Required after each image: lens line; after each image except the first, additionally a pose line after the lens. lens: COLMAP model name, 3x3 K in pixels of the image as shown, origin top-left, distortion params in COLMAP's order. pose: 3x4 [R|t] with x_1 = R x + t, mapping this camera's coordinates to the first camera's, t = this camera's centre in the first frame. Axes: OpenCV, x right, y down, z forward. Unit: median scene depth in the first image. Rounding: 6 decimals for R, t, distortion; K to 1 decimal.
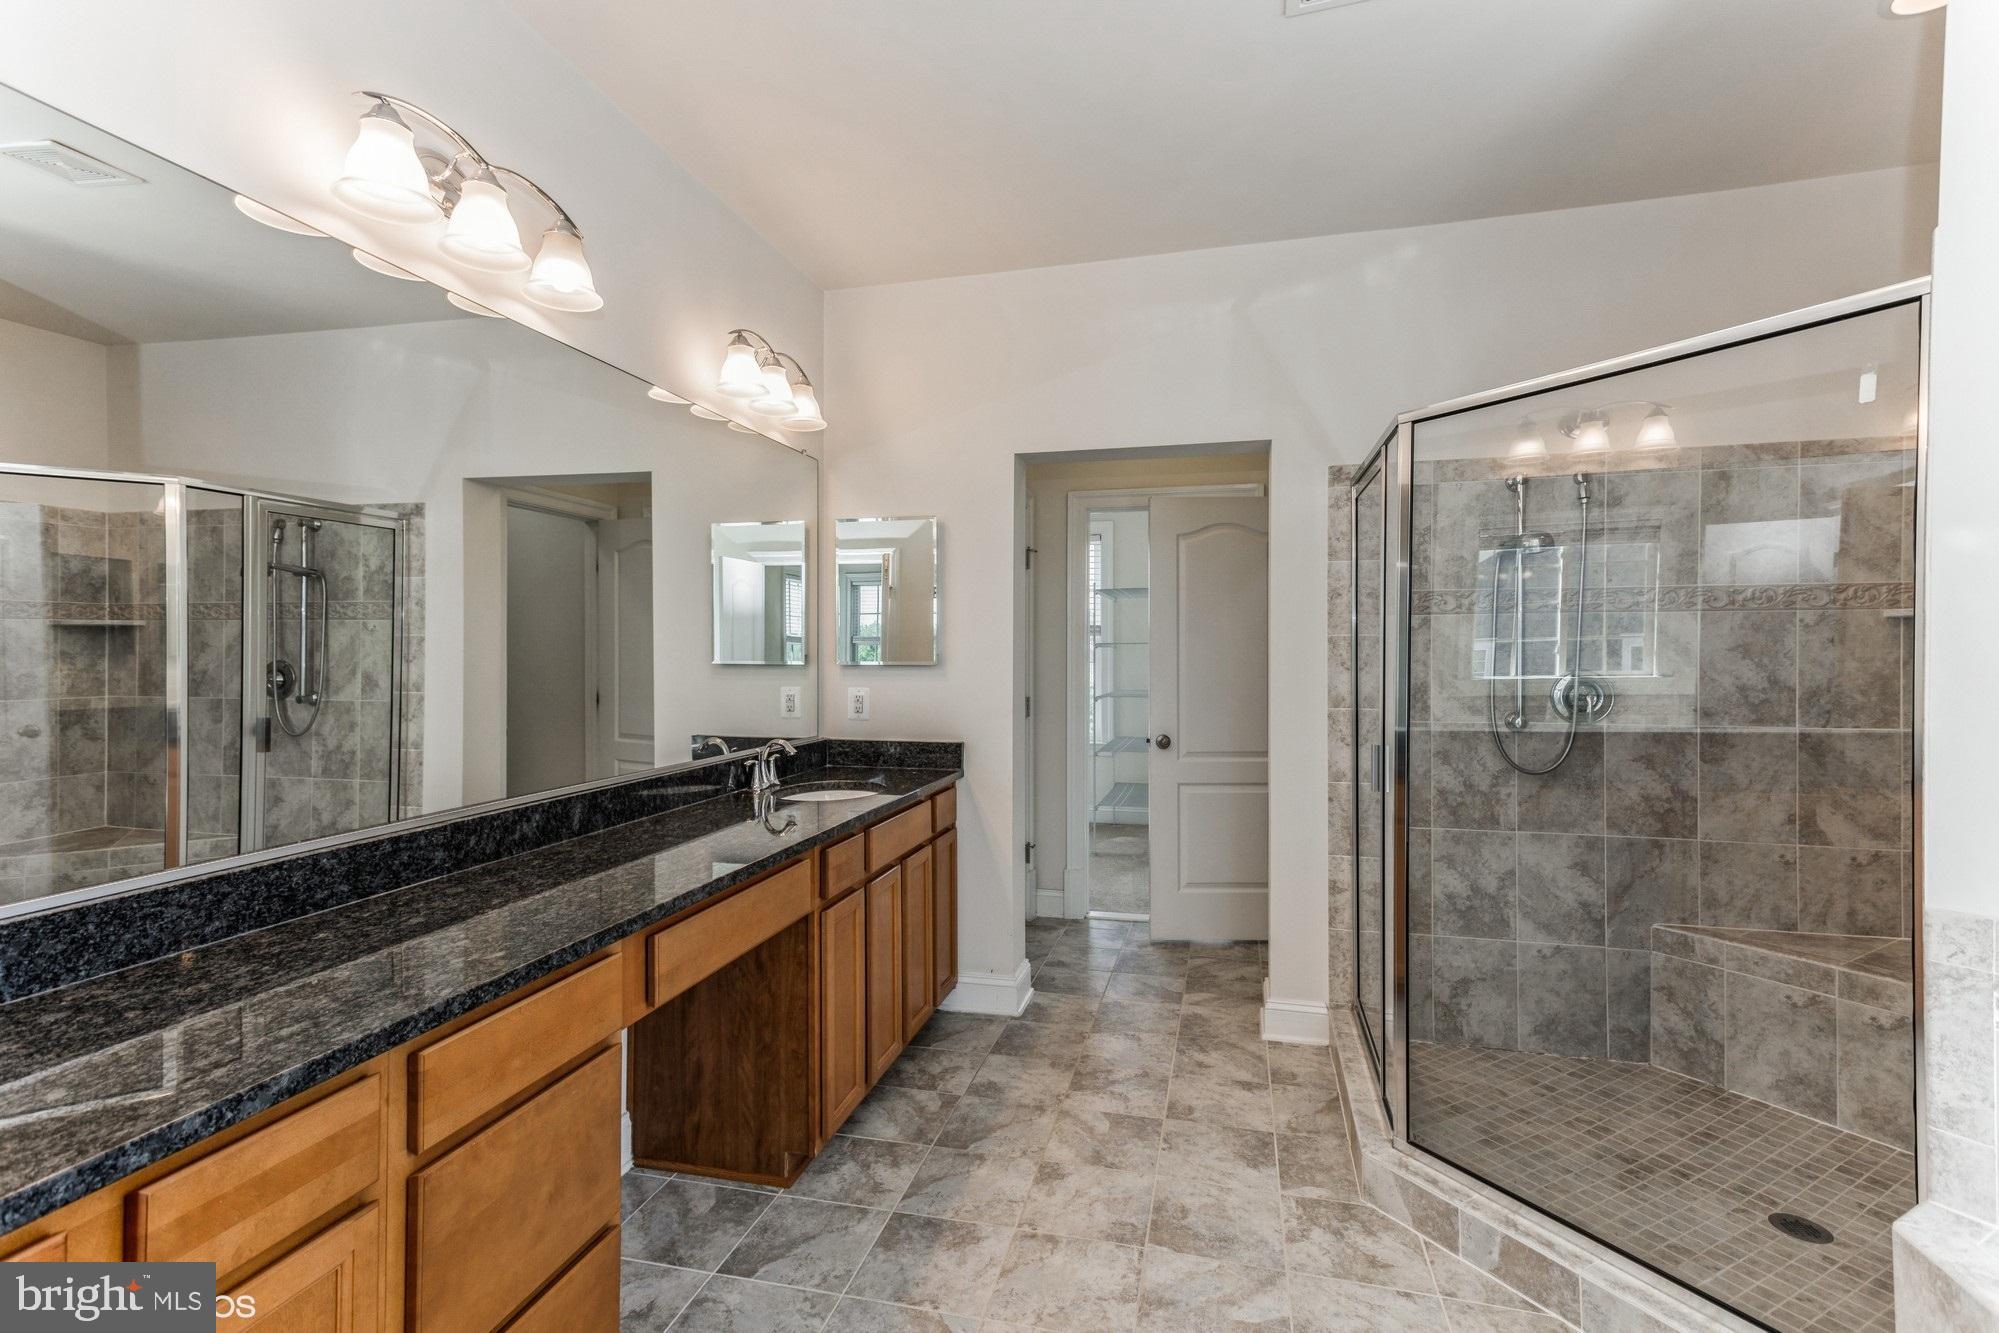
lens RADIAL K [[944.9, 0, 994.7], [0, 944.9, 659.3], [0, 0, 1]] dist [0.039262, 0.000772]
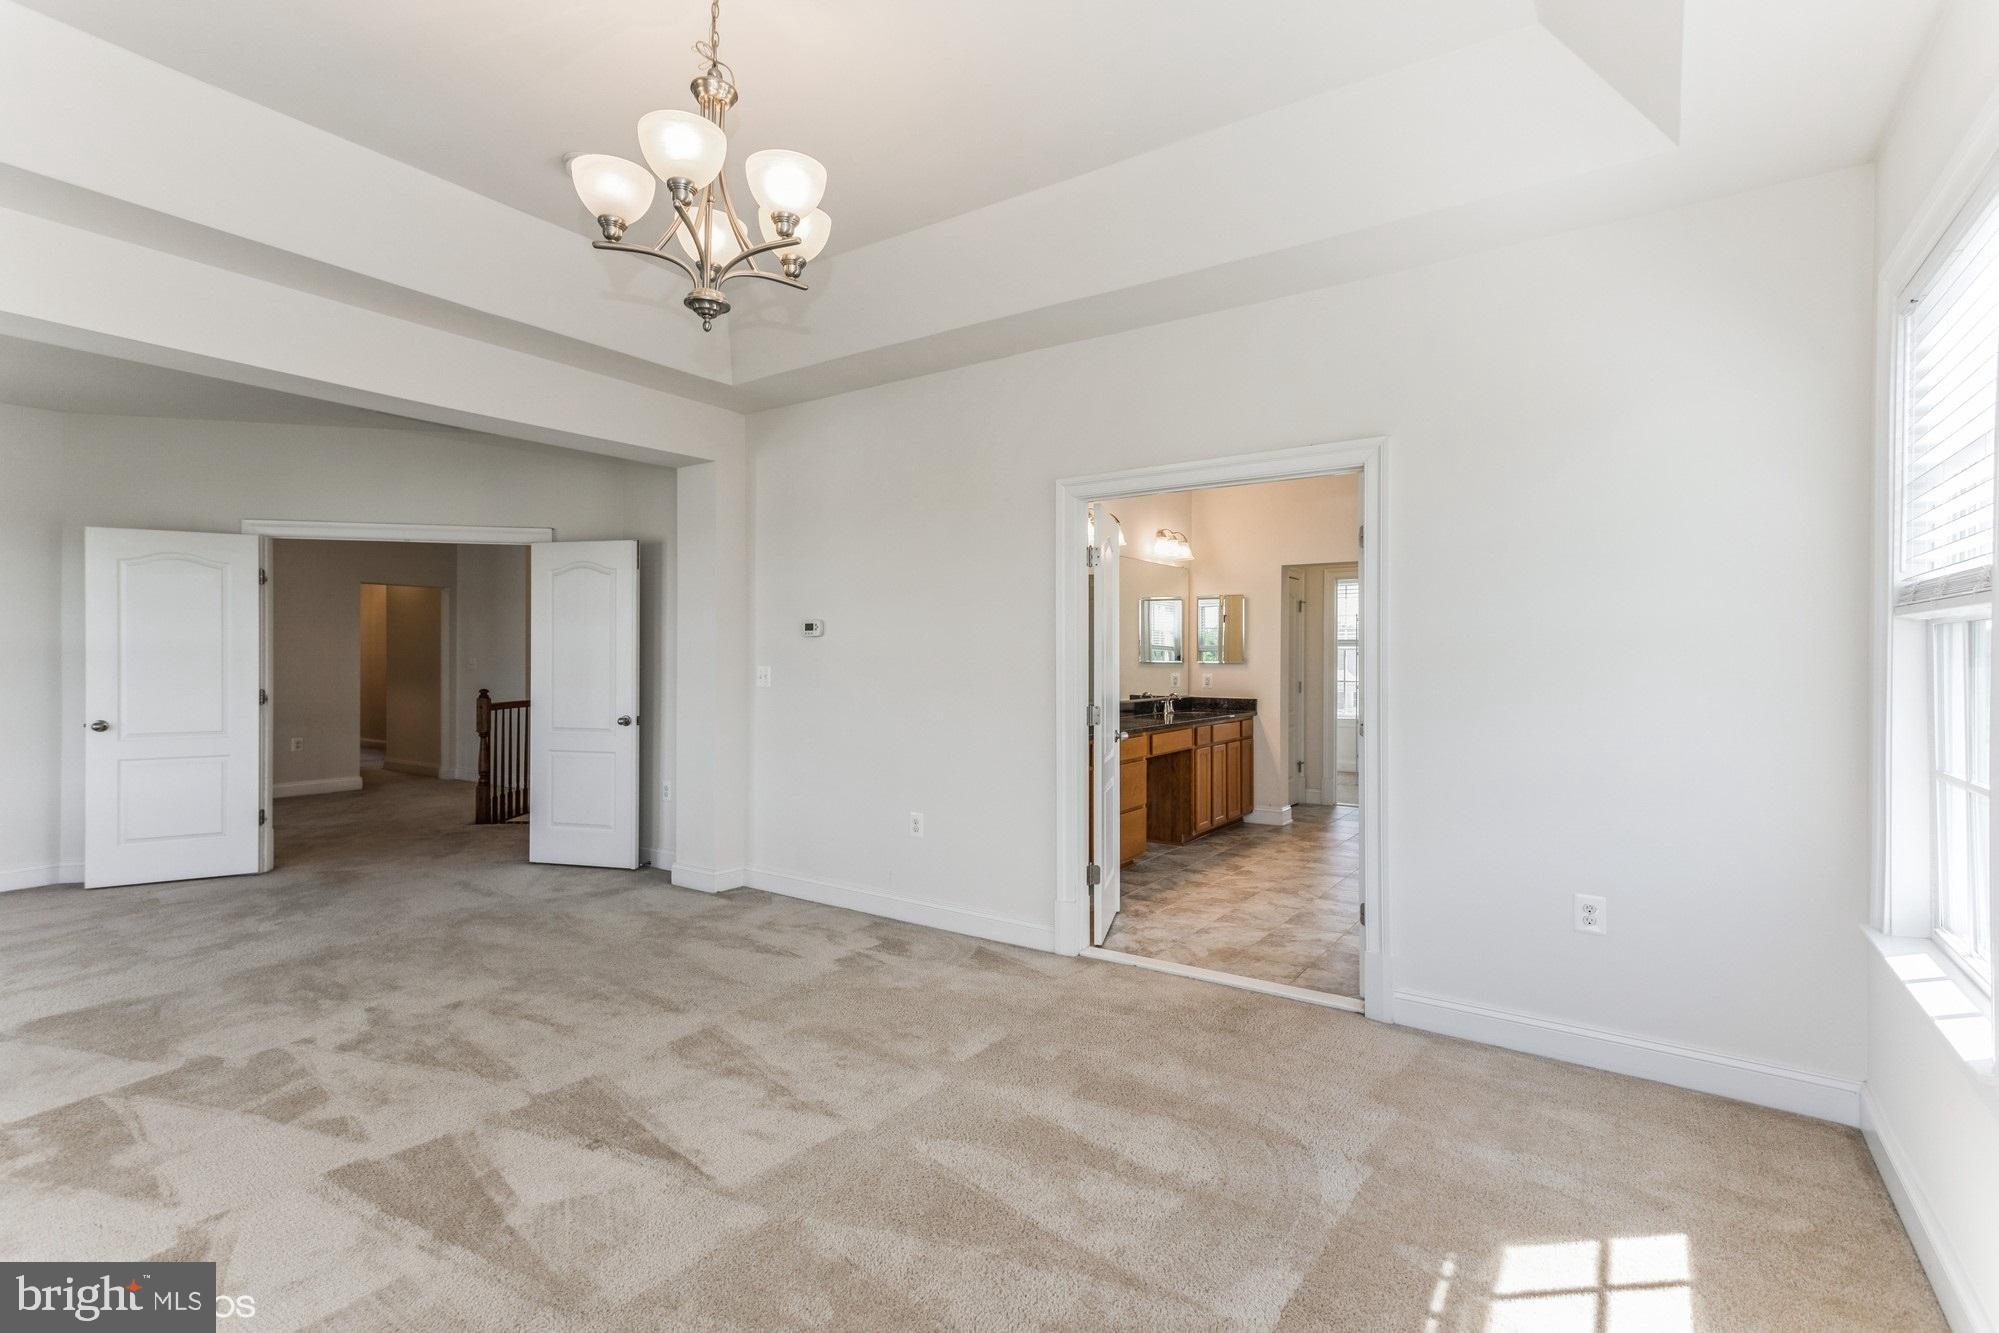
lens RADIAL K [[944.9, 0, 994.2], [0, 944.9, 661.8], [0, 0, 1]] dist [0.039262, 0.000772]
pose [[0.937366, 0.003349, -0.348331, 0.175039], [-0.004710, 0.999984, -0.003061, 0.015224], [0.348315, 0.004510, 0.937367, -1.367444]]
